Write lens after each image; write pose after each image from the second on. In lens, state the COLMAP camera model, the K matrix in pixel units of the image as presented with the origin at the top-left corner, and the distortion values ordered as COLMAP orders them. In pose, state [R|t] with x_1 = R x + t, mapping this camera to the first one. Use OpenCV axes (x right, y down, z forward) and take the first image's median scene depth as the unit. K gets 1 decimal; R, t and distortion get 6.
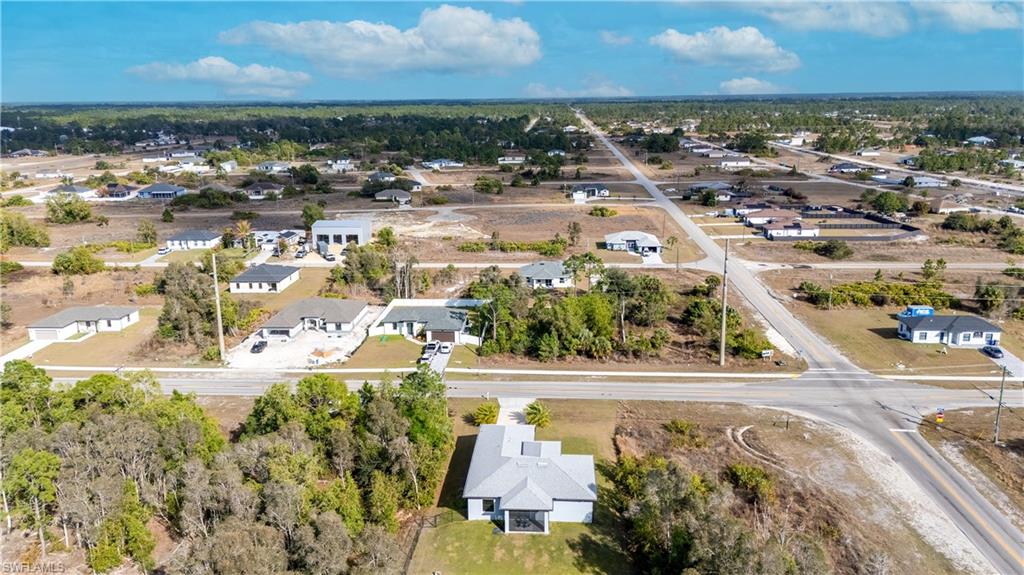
lens RADIAL K [[705.7, 0, 512.0], [0, 705.7, 287.5], [0, 0, 1]] dist [0.111220, -0.114419]
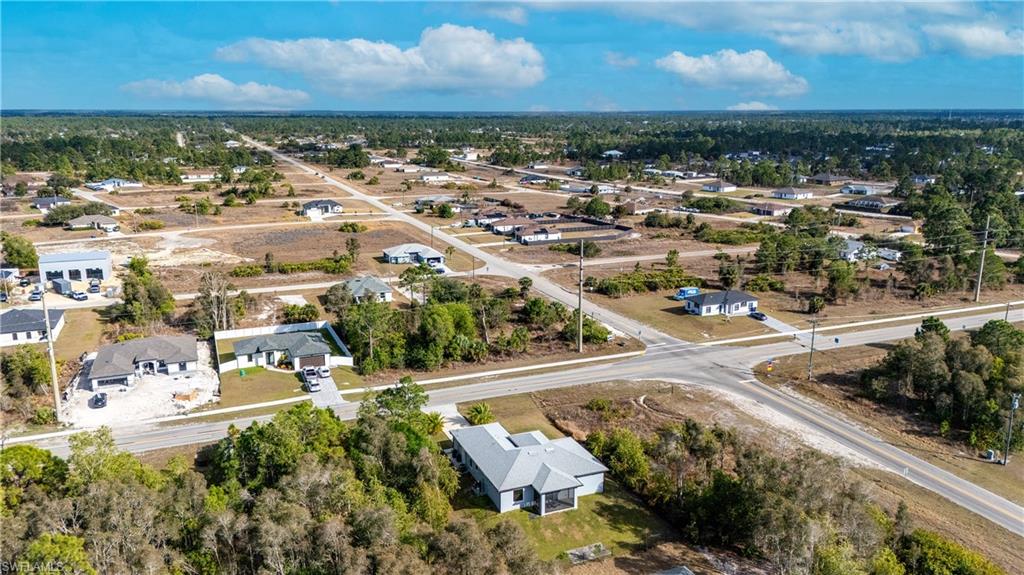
lens RADIAL K [[705.7, 0, 512.0], [0, 705.7, 287.5], [0, 0, 1]] dist [0.111220, -0.114419]
pose [[0.915819, -0.089262, 0.391547, -0.211682], [0.097407, 0.995244, -0.000943, -0.002925], [-0.389600, 0.039003, 0.920158, 0.001285]]
